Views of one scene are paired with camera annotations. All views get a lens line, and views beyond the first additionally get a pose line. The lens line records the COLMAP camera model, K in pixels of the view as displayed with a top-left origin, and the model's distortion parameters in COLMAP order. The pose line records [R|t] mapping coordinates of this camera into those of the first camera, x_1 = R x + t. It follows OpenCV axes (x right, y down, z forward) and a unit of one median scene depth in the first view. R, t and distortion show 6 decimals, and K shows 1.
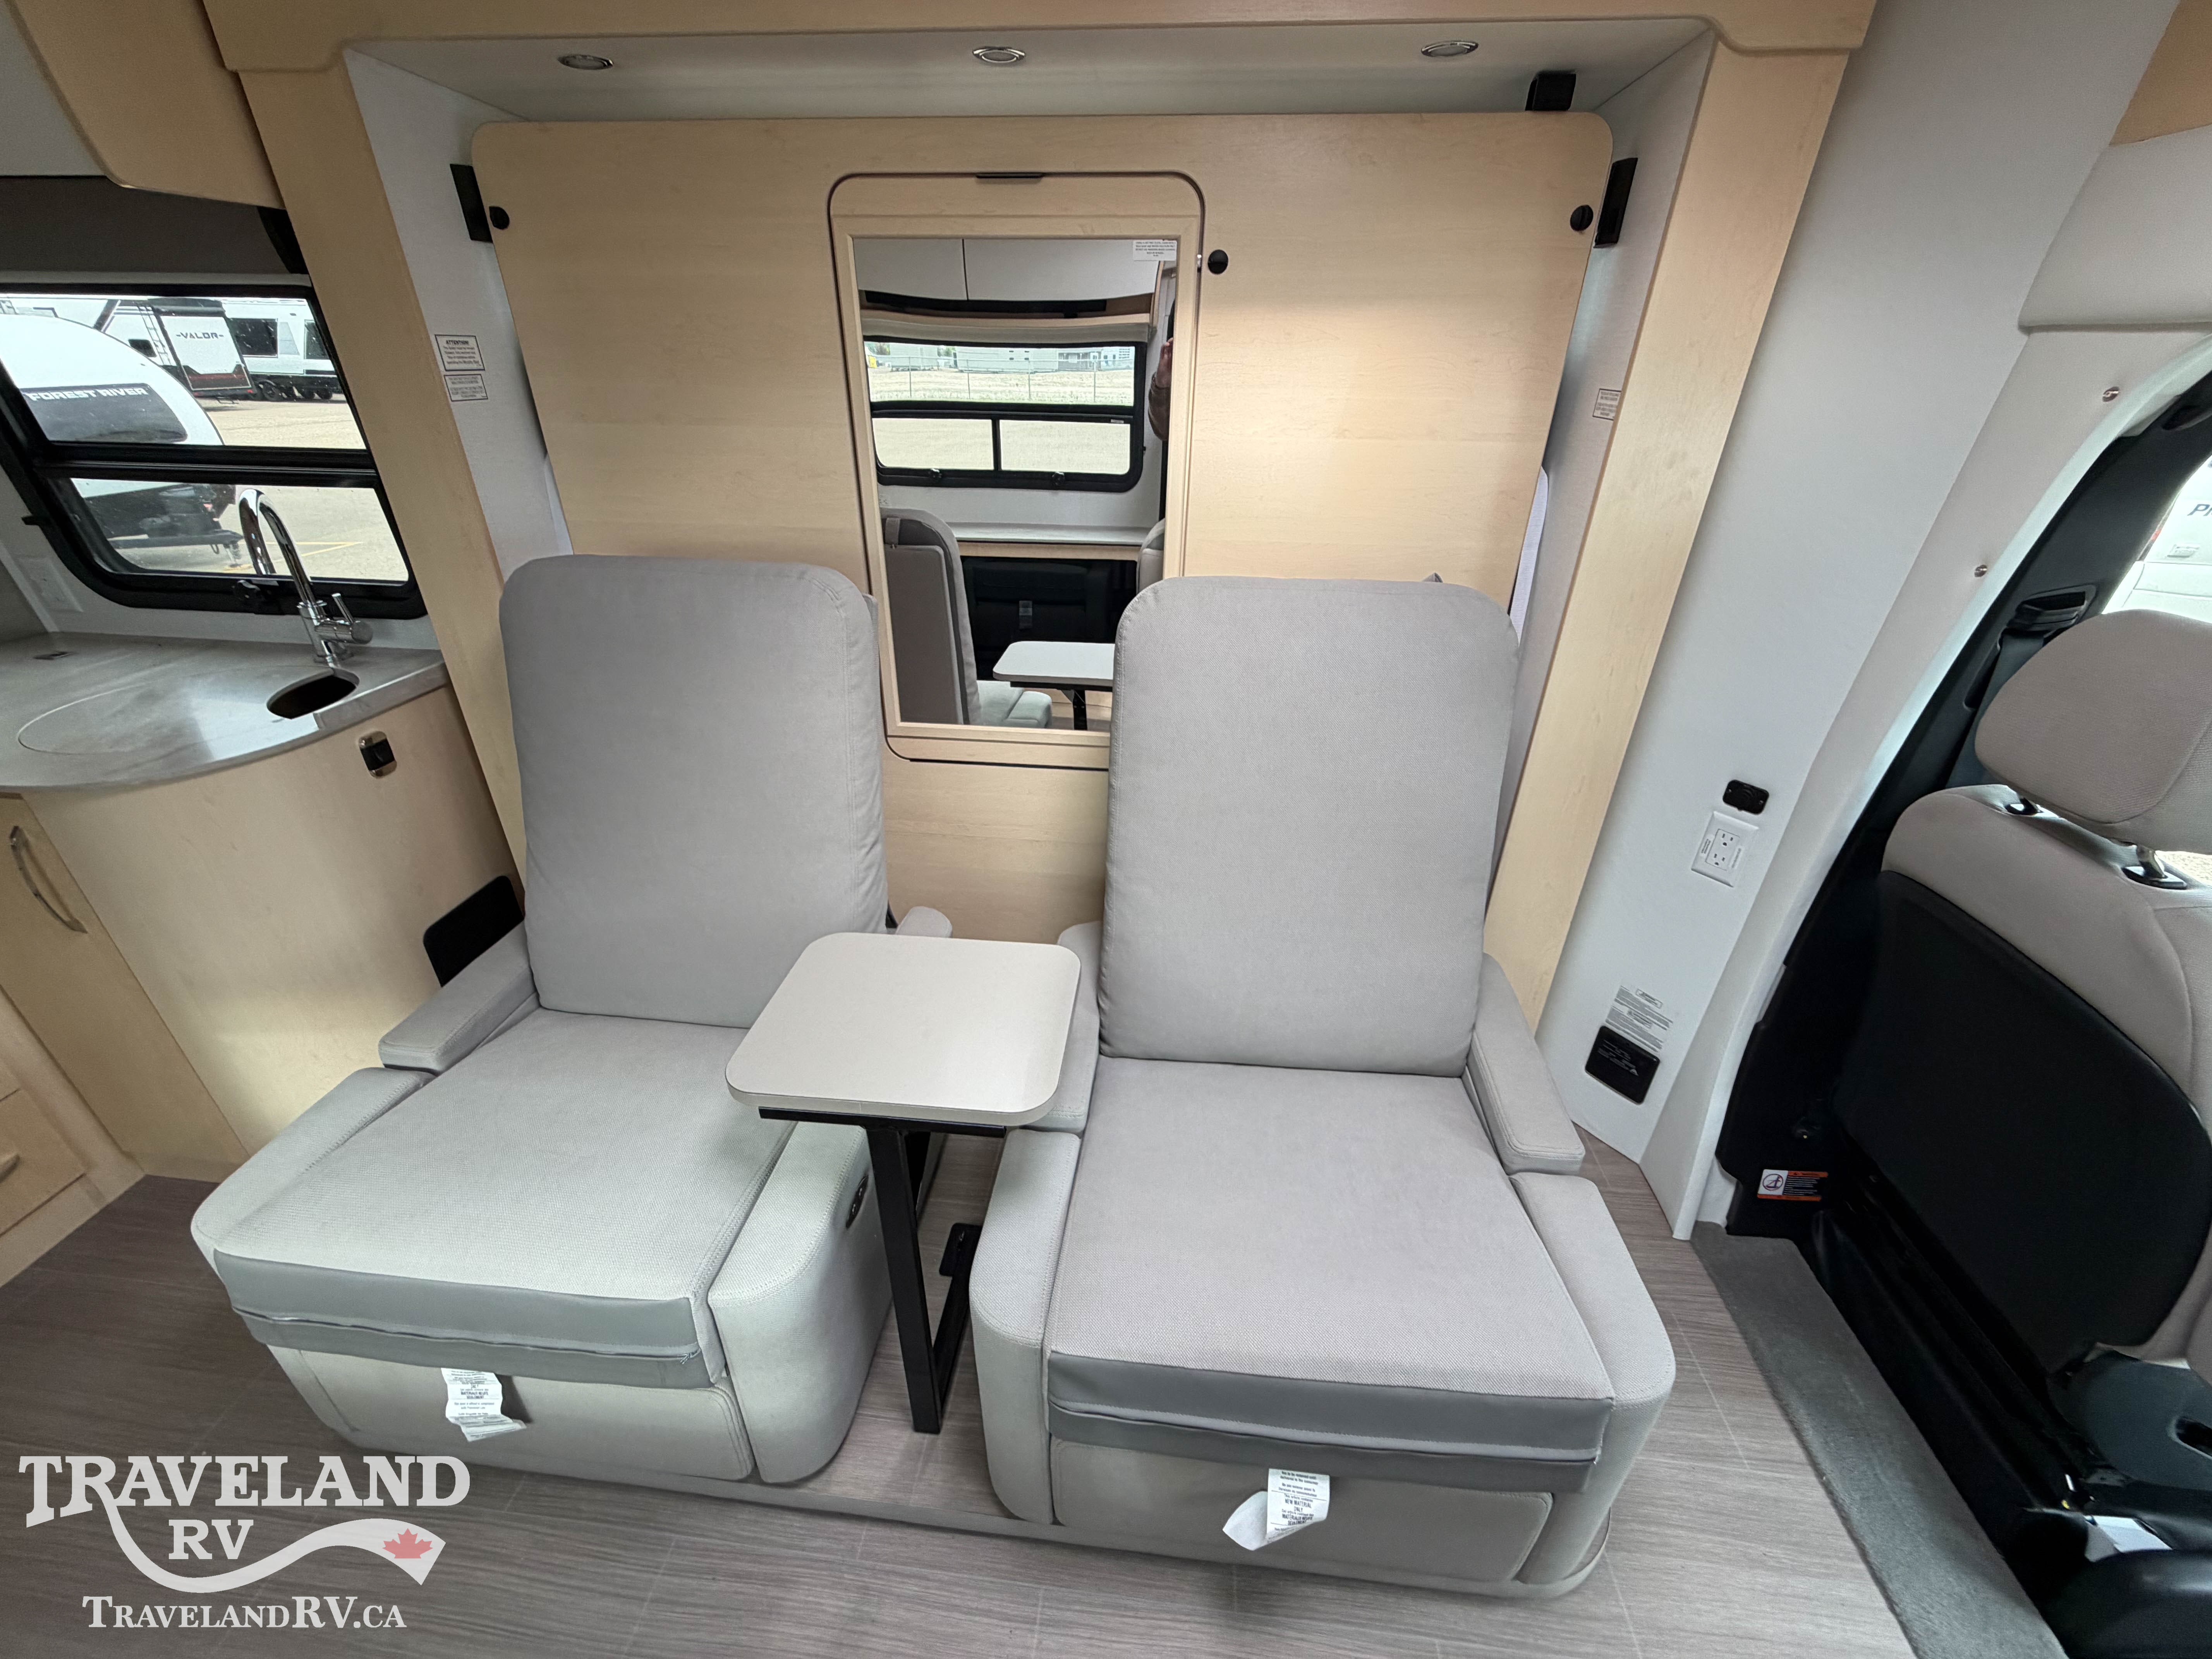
lens RADIAL K [[884.0, 0, 1097.0], [0, 884.0, 832.5], [0, 0, 1]] dist [-0.000045, 0.000075]
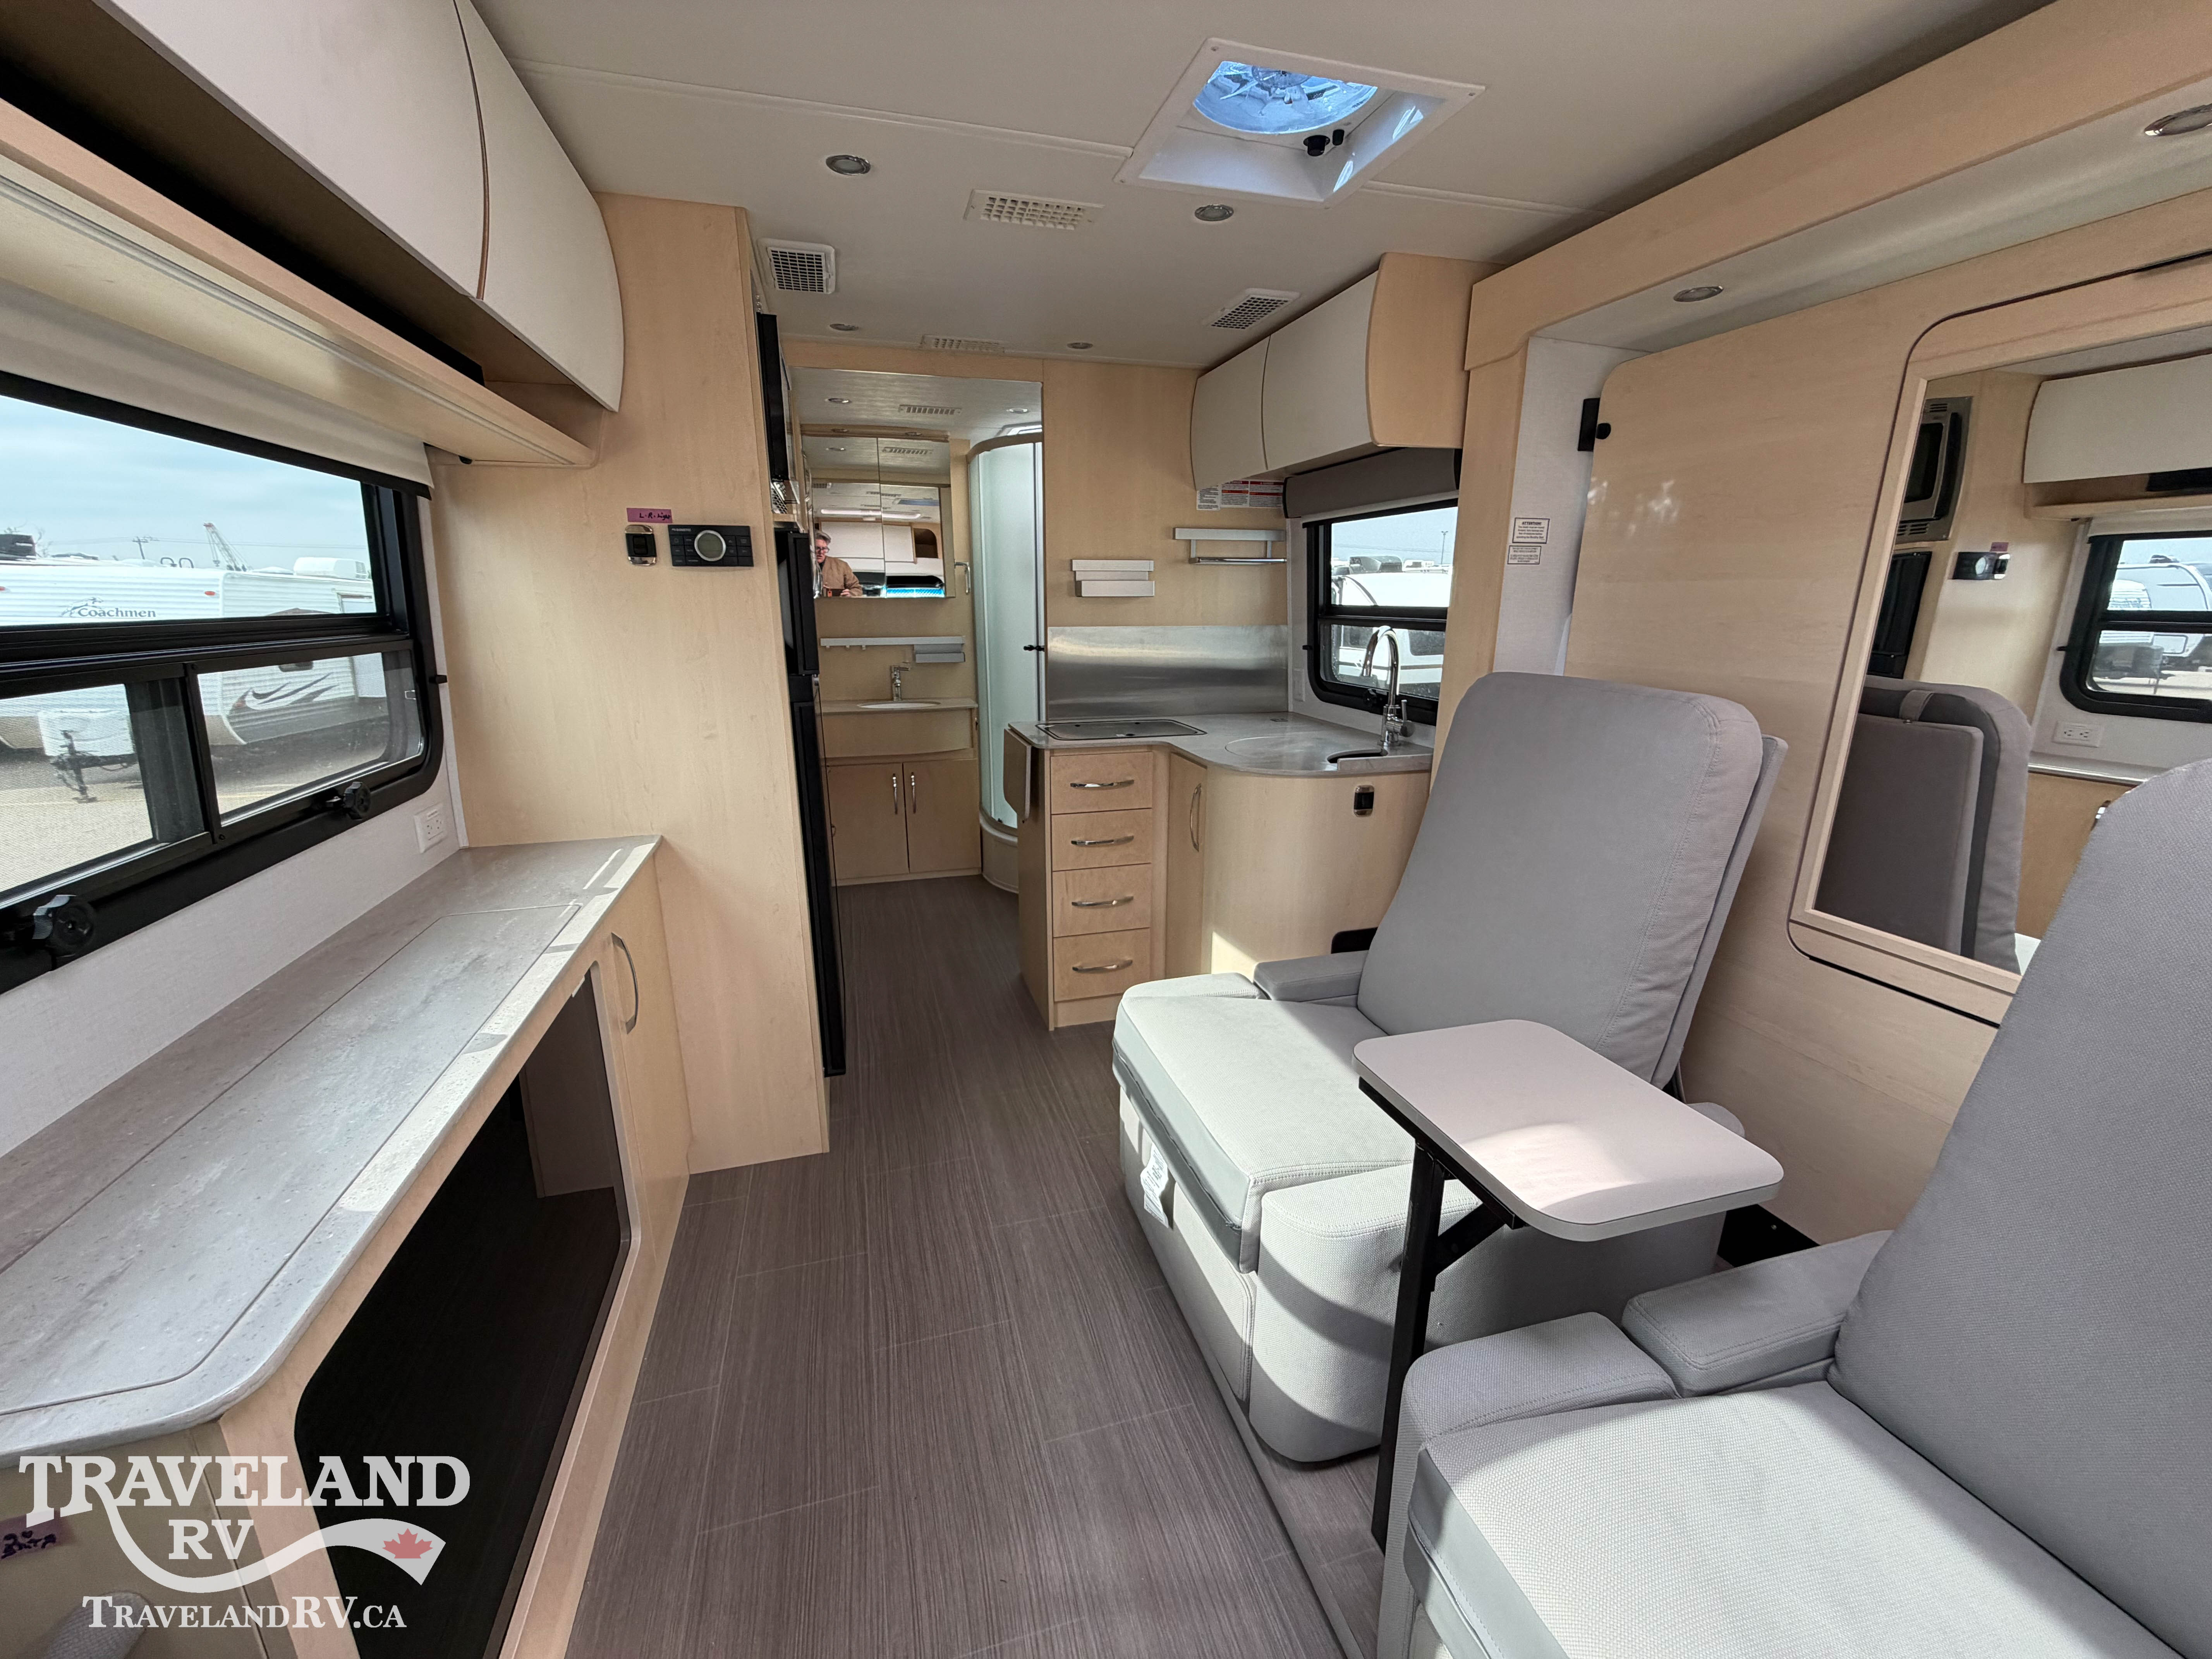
lens RADIAL K [[885.1, 0, 1099.8], [0, 885.1, 835.4], [0, 0, 1]] dist [0.000570, 0.000037]
pose [[0.373546, 0.228267, -0.899087, 0.311748], [-0.439215, 0.897238, 0.045317, 0.084054], [0.817040, 0.377964, 0.435418, 0.063678]]
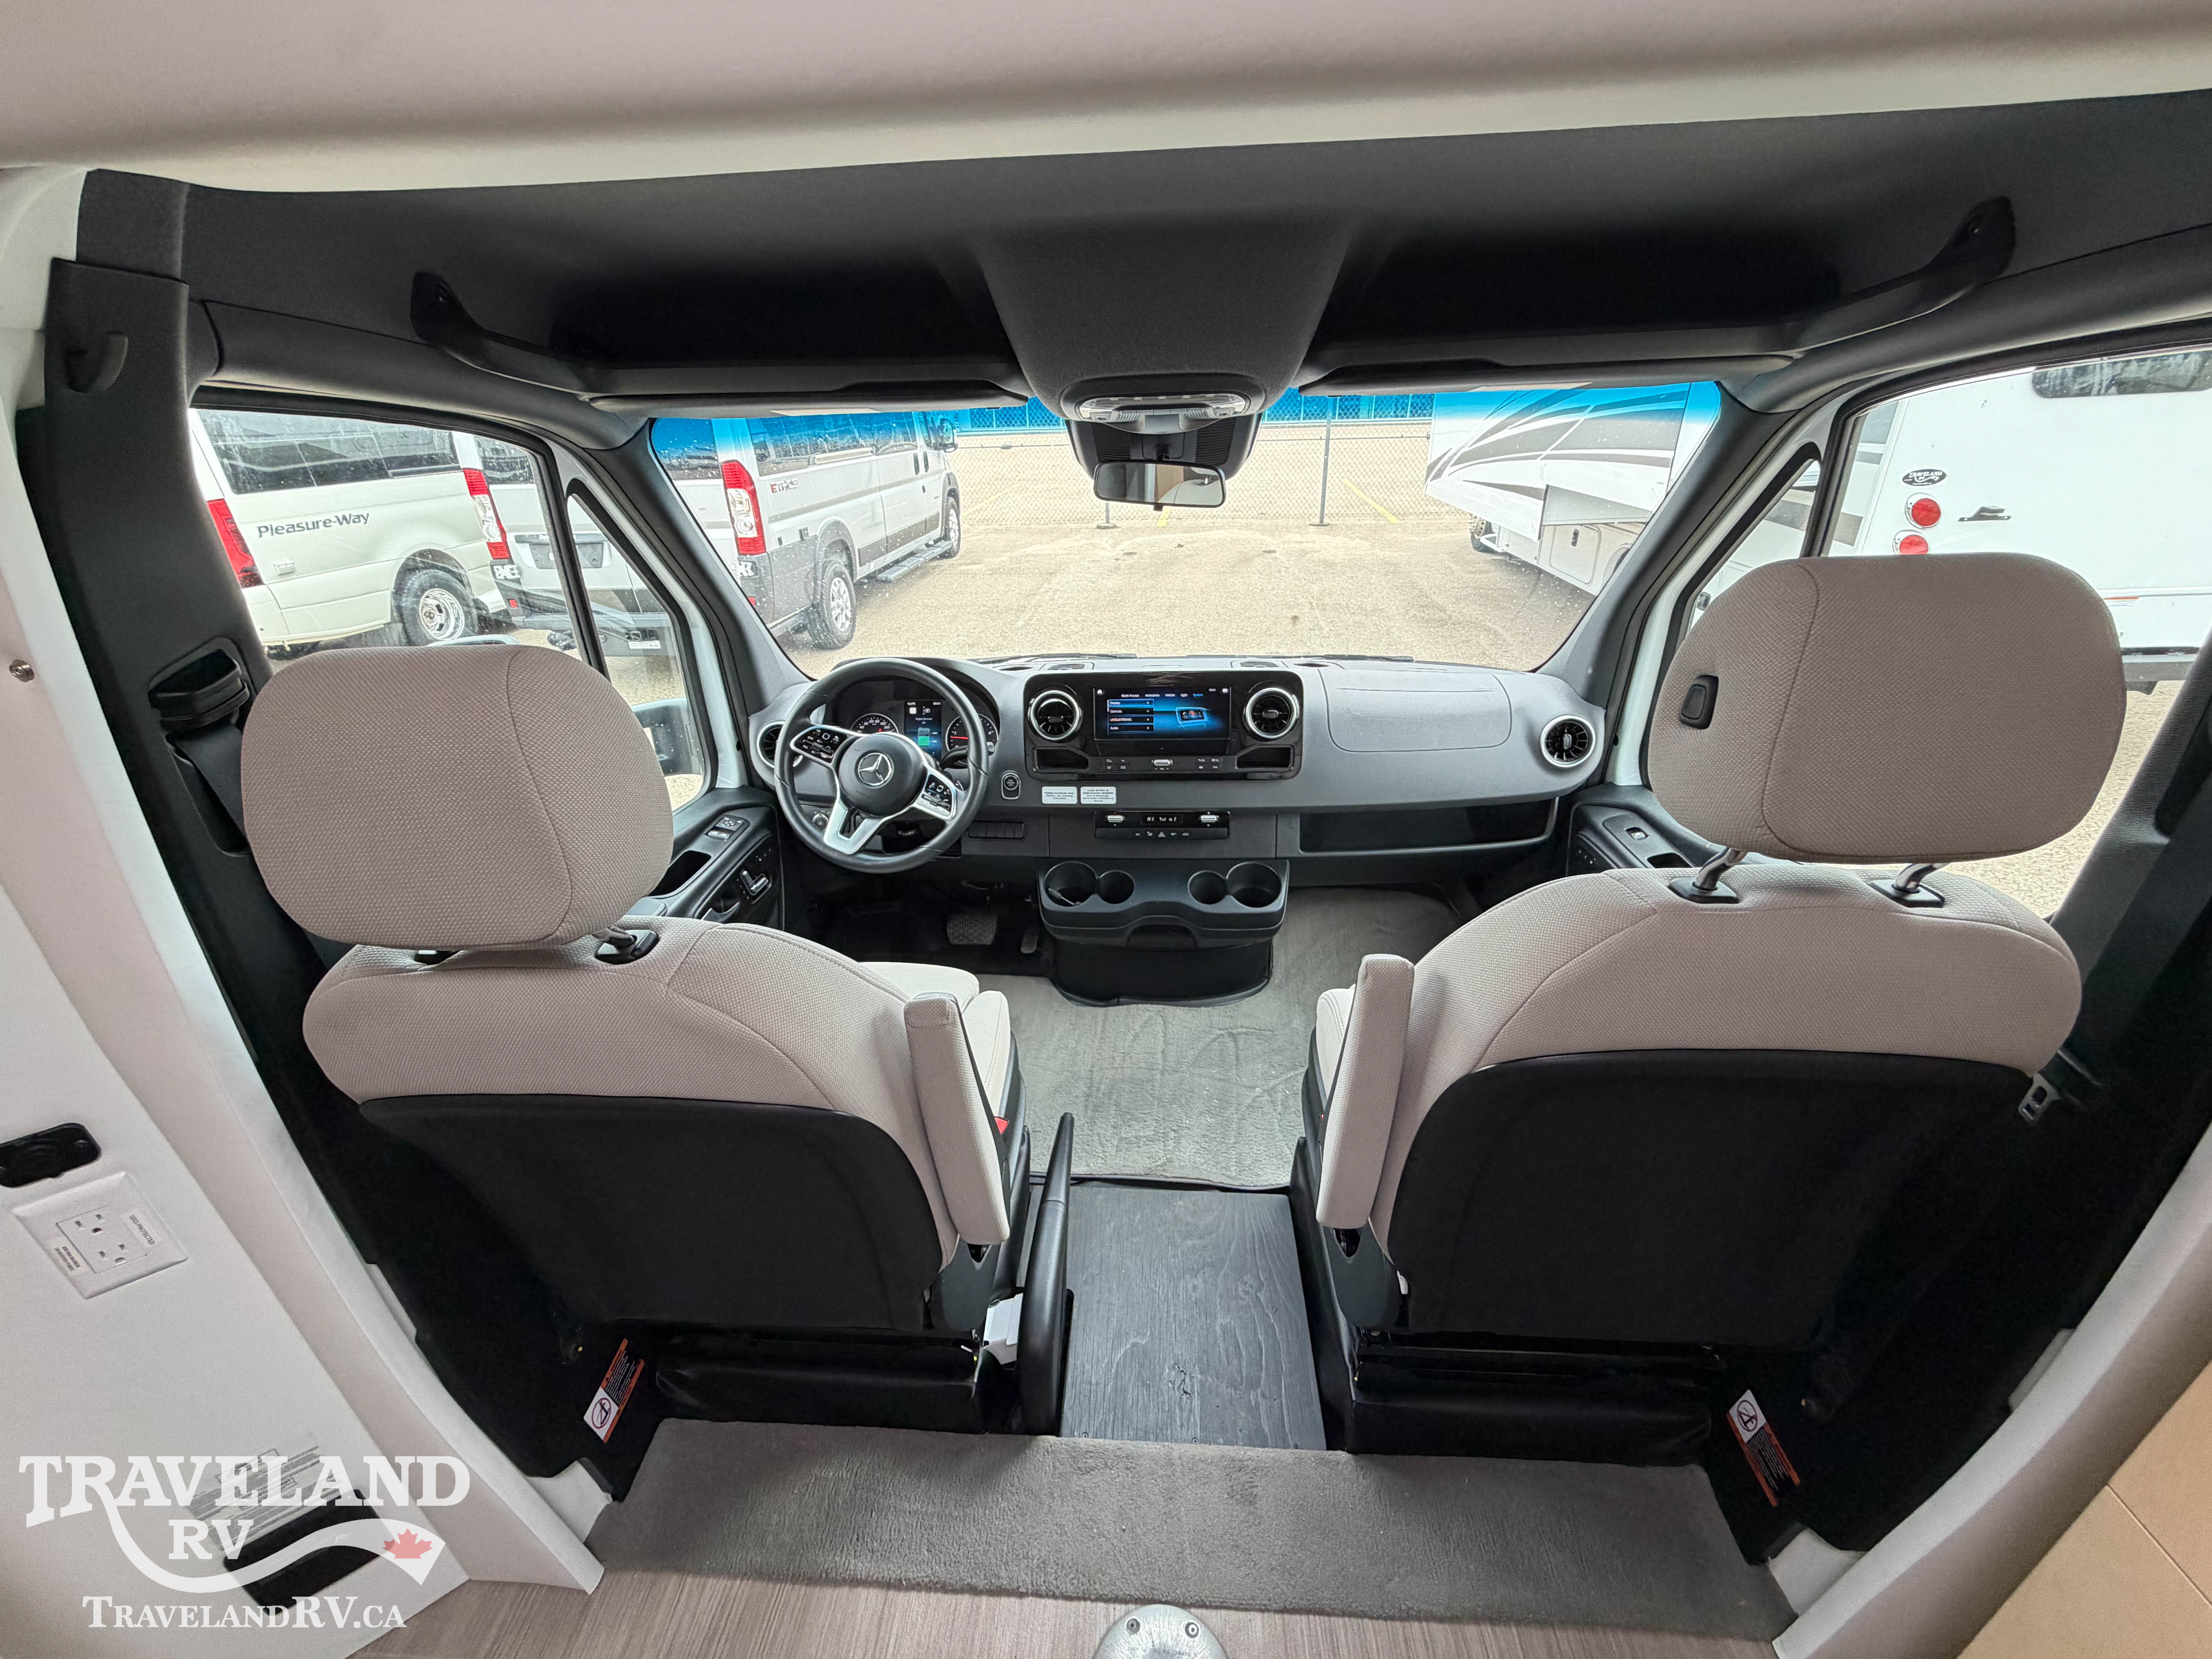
lens RADIAL K [[885.1, 0, 1099.8], [0, 885.1, 835.4], [0, 0, 1]] dist [0.000570, 0.000037]
pose [[-0.038770, -0.461997, 0.886034, 0.327552], [0.504073, 0.756570, 0.416548, -0.082634], [-0.862790, 0.462775, 0.203548, 0.268638]]
